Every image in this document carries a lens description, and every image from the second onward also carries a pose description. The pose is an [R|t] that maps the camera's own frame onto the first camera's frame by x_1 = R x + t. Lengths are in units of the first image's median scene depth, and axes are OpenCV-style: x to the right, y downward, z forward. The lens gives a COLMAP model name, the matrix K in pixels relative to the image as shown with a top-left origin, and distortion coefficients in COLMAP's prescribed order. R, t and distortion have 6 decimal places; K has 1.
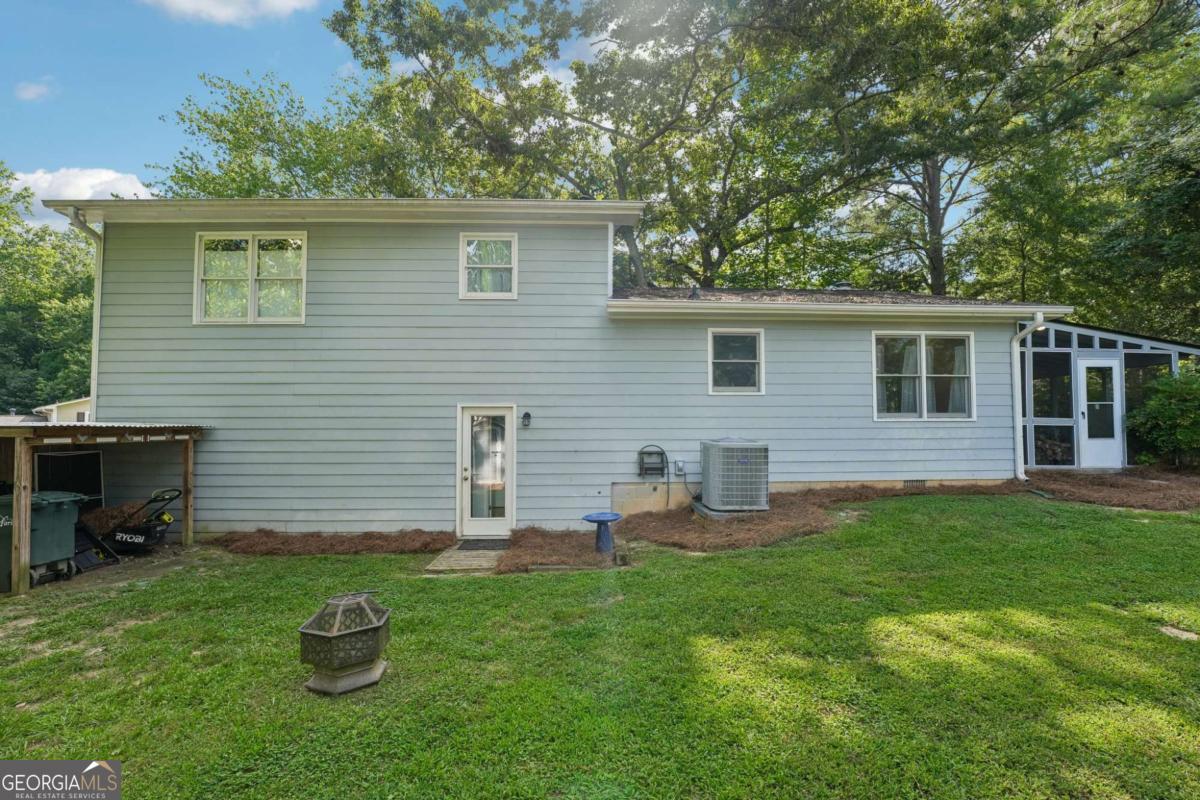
lens RADIAL K [[498.8, 0, 597.5], [0, 498.8, 409.5], [0, 0, 1]] dist [-0.028472, 0.003873]
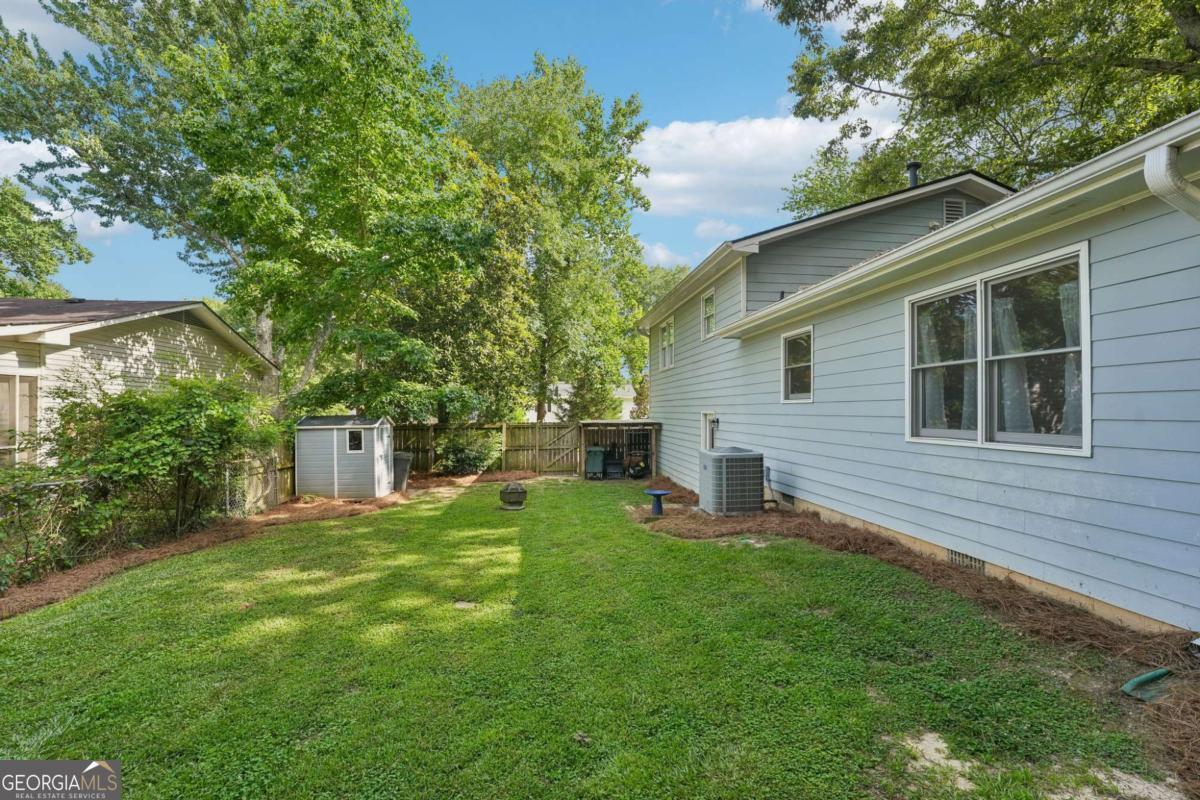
lens RADIAL K [[498.8, 0, 597.5], [0, 498.8, 409.5], [0, 0, 1]] dist [-0.028472, 0.003873]
pose [[0.077385, 0.001356, -0.997000, 1.162690], [0.039124, 0.999225, 0.004396, -0.035812], [0.996233, -0.039347, 0.077272, 0.562621]]
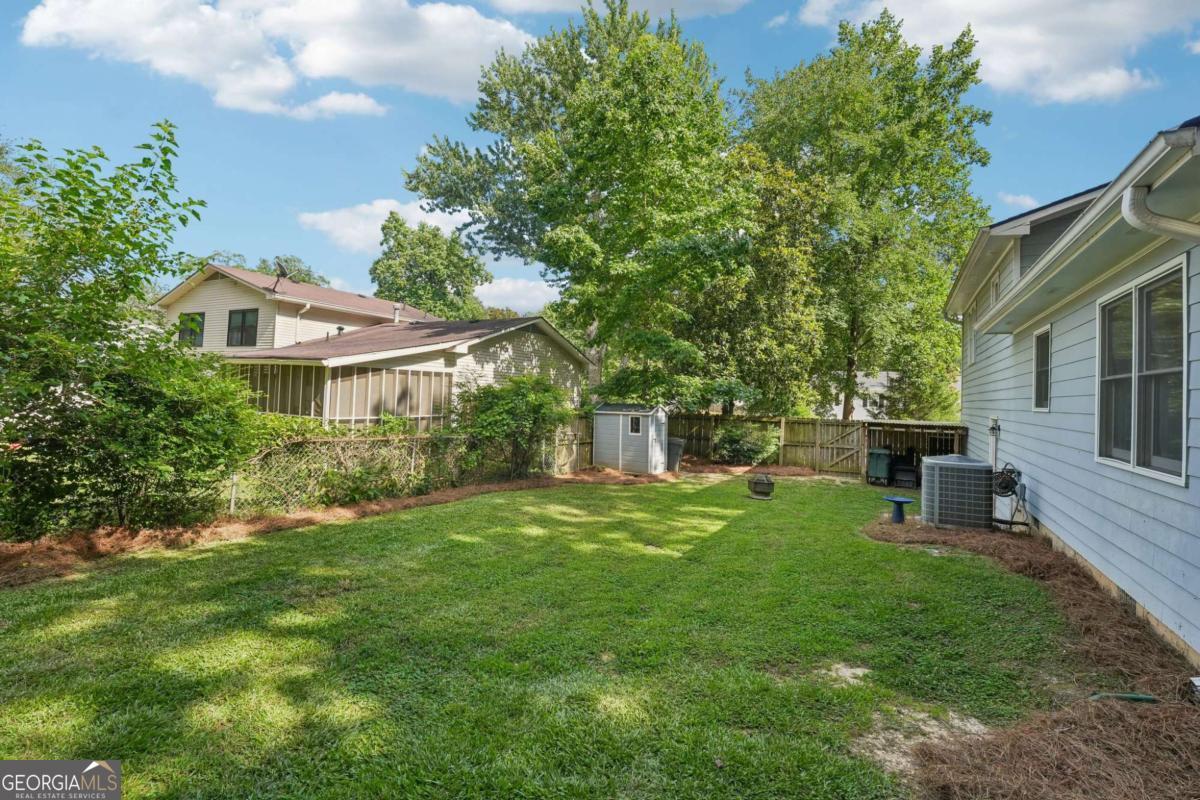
lens RADIAL K [[543.5, 0, 600.0], [0, 543.5, 400.0], [0, 0, 1]] dist [-0.032067, 0.000217]
pose [[-0.513681, -0.006508, -0.857957, 1.371070], [-0.001537, 0.999977, -0.006665, -0.041948], [0.857980, -0.002105, -0.513679, 0.830096]]
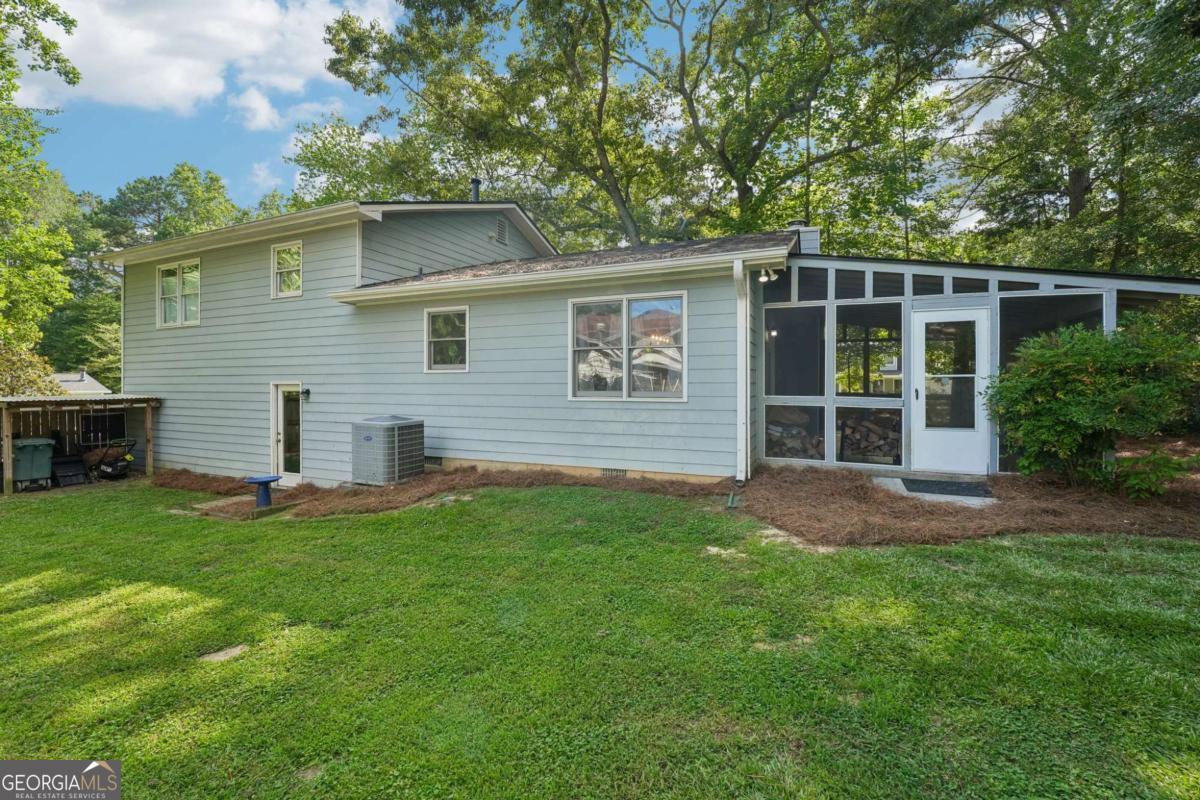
lens RADIAL K [[501.3, 0, 607.4], [0, 501.3, 395.1], [0, 0, 1]] dist [-0.018093, 0.000716]
pose [[0.907122, 0.011358, -0.420715, 1.011410], [0.015360, 0.998076, 0.060063, -0.040549], [0.420588, -0.060946, 0.905202, 0.204704]]
